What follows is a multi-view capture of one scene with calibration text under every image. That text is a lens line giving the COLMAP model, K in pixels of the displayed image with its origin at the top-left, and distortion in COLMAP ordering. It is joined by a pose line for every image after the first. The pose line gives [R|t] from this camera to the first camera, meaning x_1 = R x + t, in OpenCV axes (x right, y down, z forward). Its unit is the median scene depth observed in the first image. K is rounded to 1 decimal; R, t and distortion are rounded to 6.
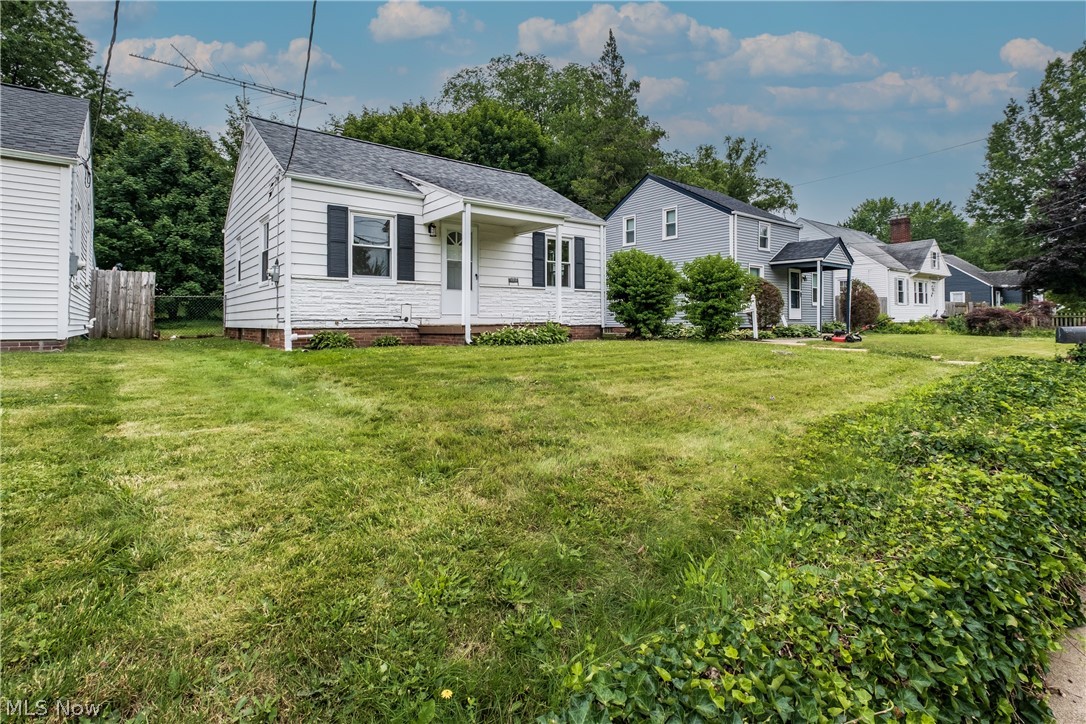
lens RADIAL K [[506.2, 0, 542.2], [0, 506.2, 320.3], [0, 0, 1]] dist [-0.002435, 0.000053]
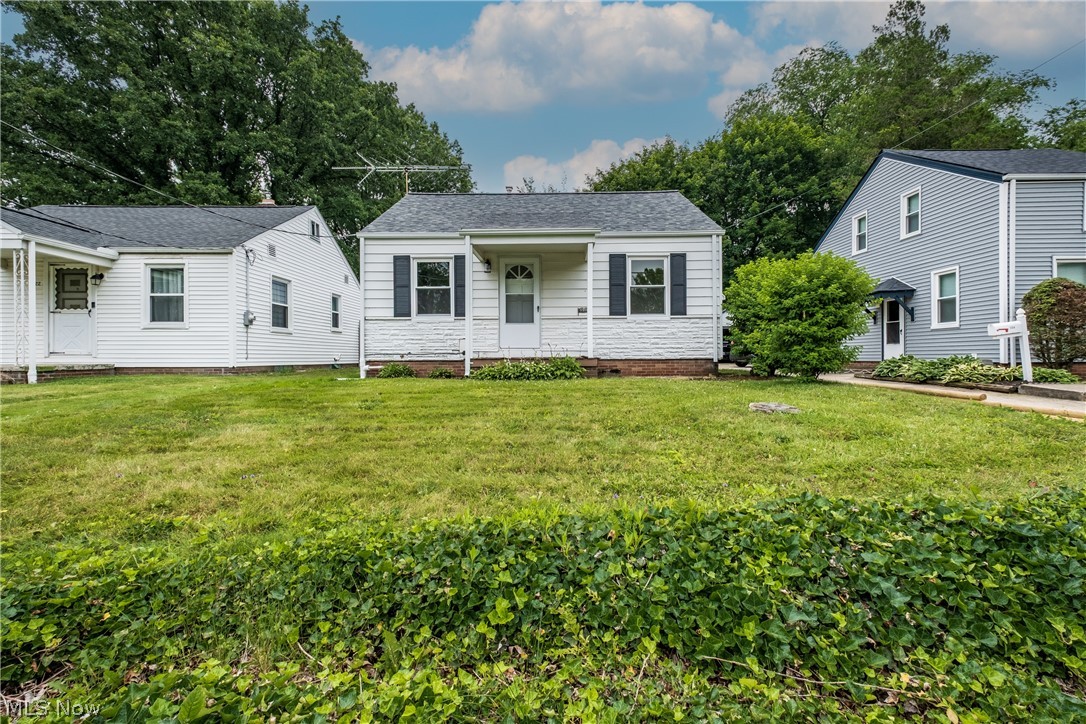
lens RADIAL K [[466.6, 0, 543.0], [0, 466.6, 362.0], [0, 0, 1]] dist [0.001324, 0.000535]
pose [[0.787357, 0.006814, -0.616460, 0.459219], [0.003987, 0.999862, 0.016144, 0.001977], [0.616485, -0.015169, 0.787221, 0.314562]]
